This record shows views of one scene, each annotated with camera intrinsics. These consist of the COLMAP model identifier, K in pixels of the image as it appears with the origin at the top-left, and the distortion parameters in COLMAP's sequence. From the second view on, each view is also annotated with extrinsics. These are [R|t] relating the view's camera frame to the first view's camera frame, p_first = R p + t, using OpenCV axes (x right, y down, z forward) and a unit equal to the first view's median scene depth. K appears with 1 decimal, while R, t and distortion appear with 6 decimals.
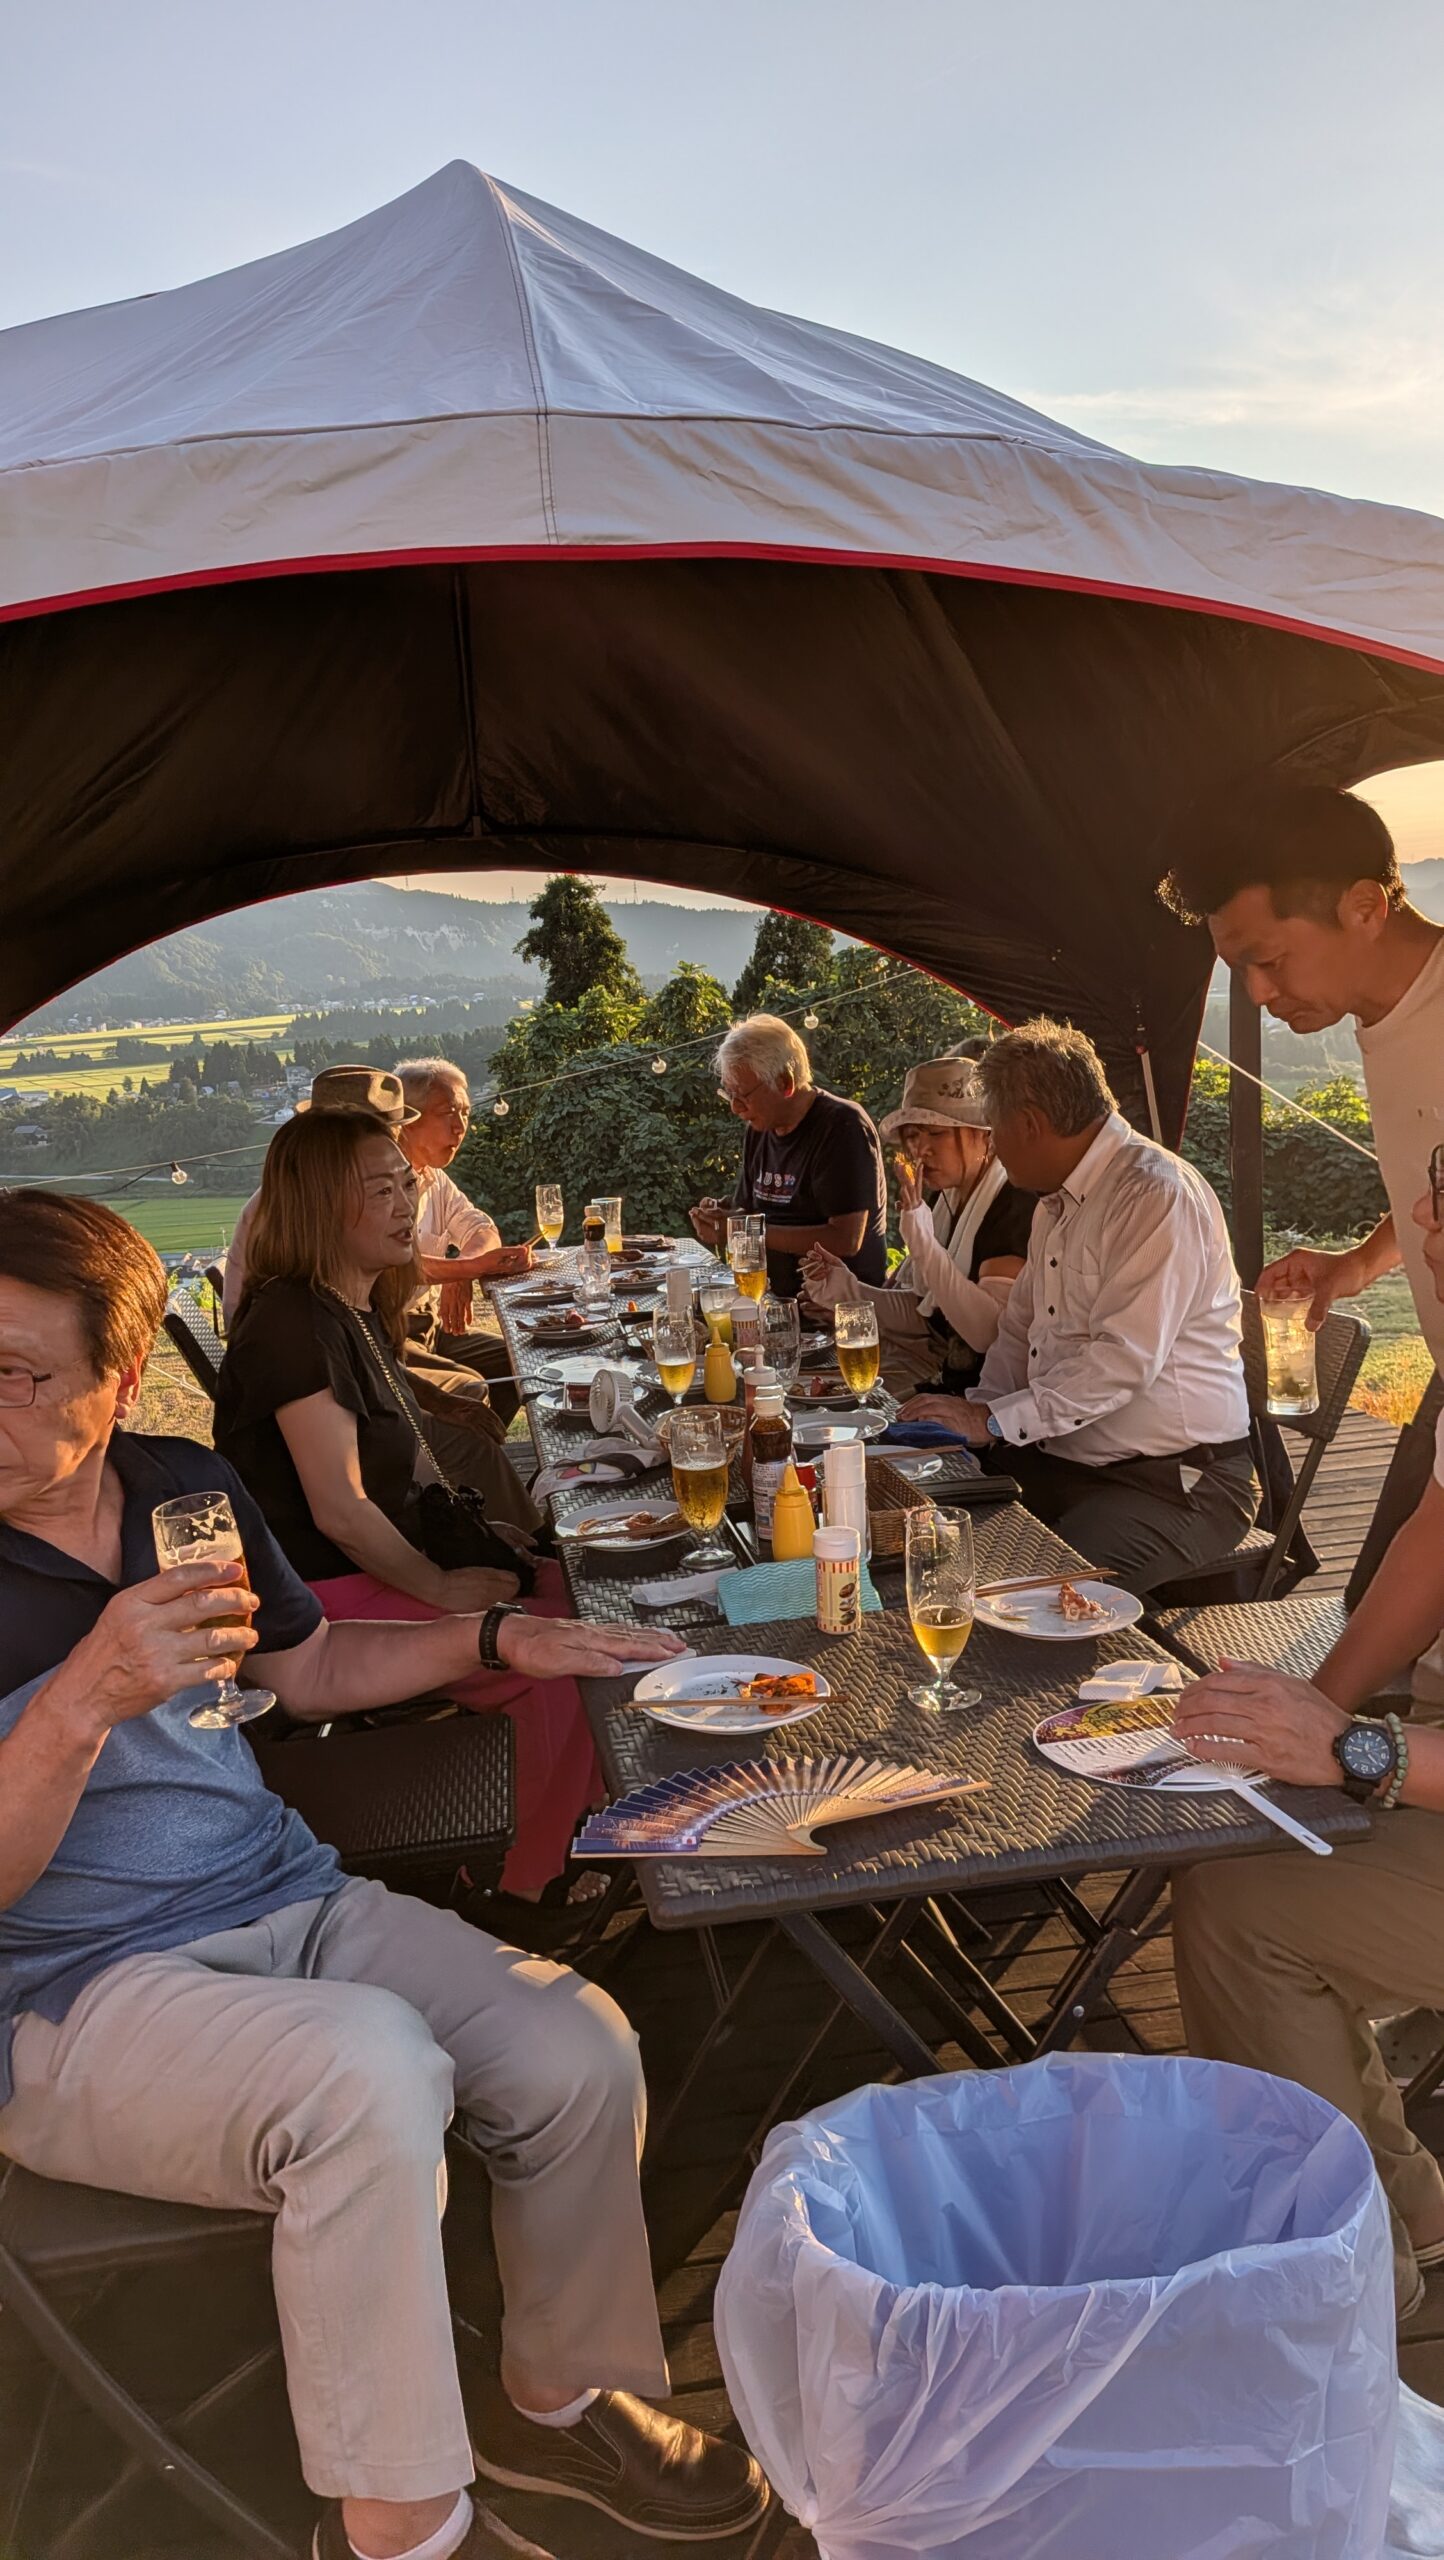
lens RADIAL K [[1812.8, 0, 728.4], [0, 1812.8, 1297.1], [0, 0, 1]] dist [0.060483, -0.005961]
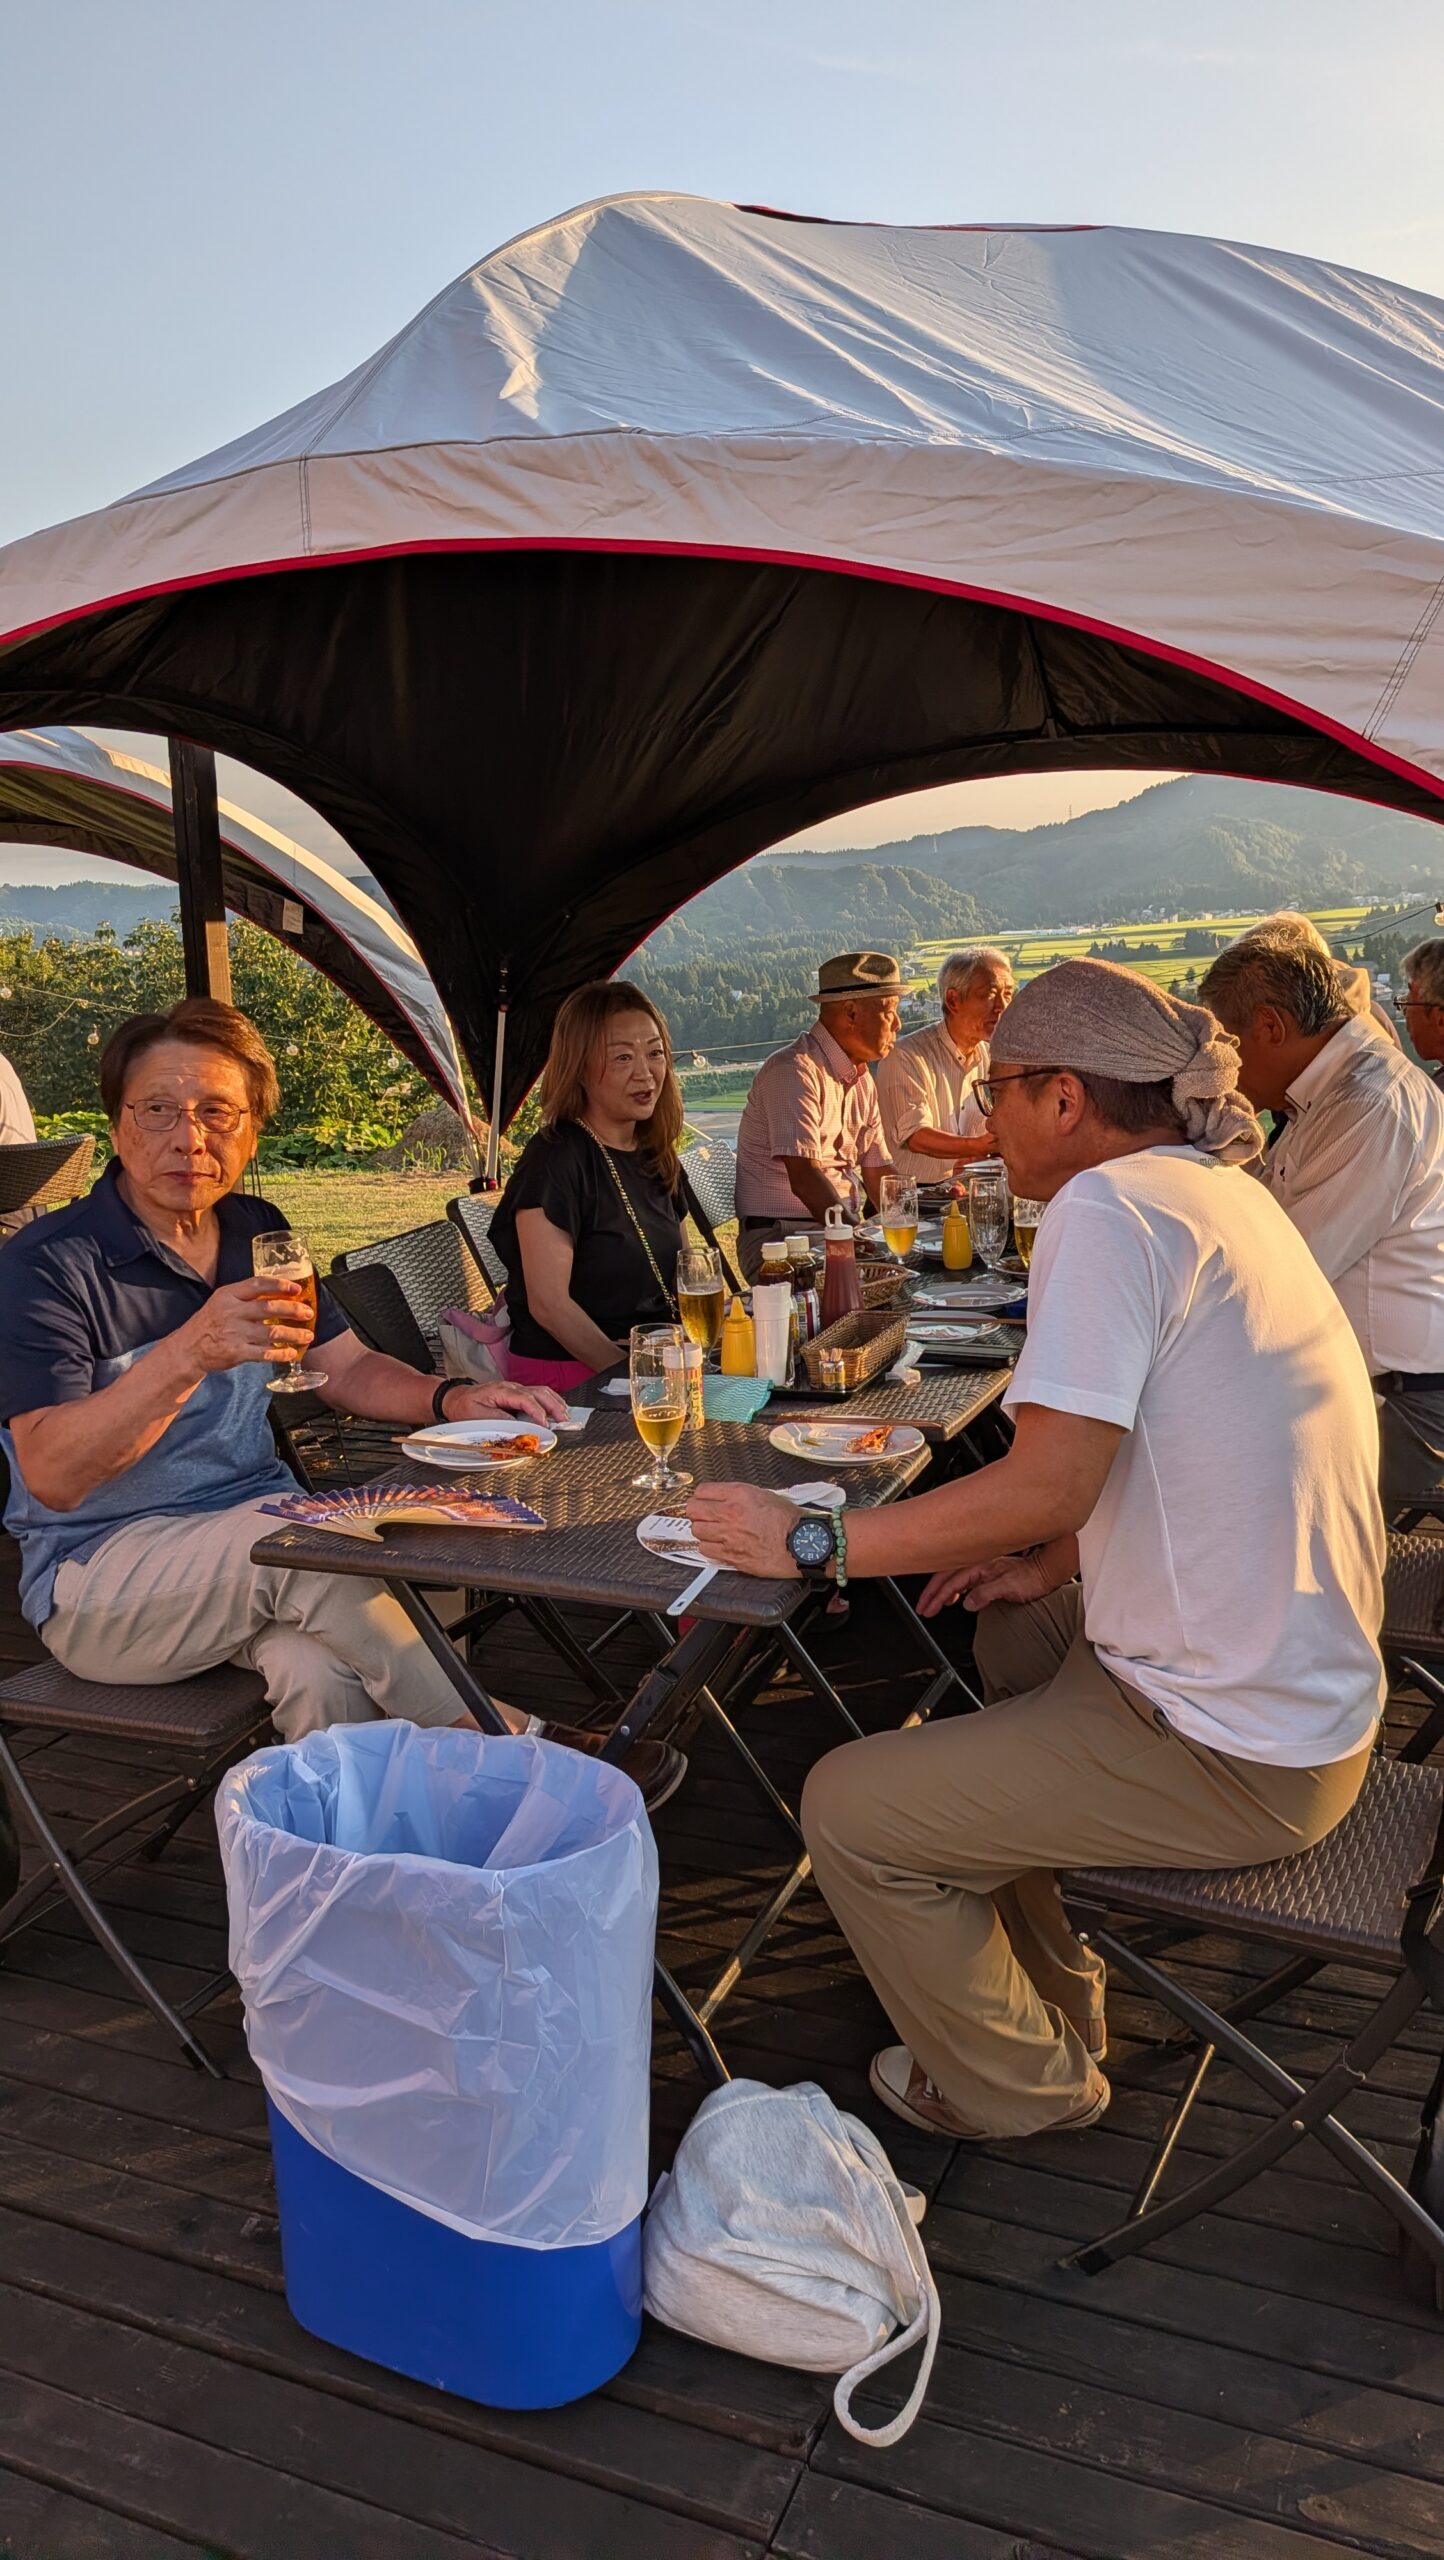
lens RADIAL K [[1812.8, 0, 708.0], [0, 1812.8, 1290.6], [0, 0, 1]] dist [0.060483, -0.005961]
pose [[0.829269, 0.132973, -0.542800, 0.759107], [-0.103723, 0.991026, 0.084313, -0.001271], [0.549140, -0.013617, 0.835619, -0.011554]]
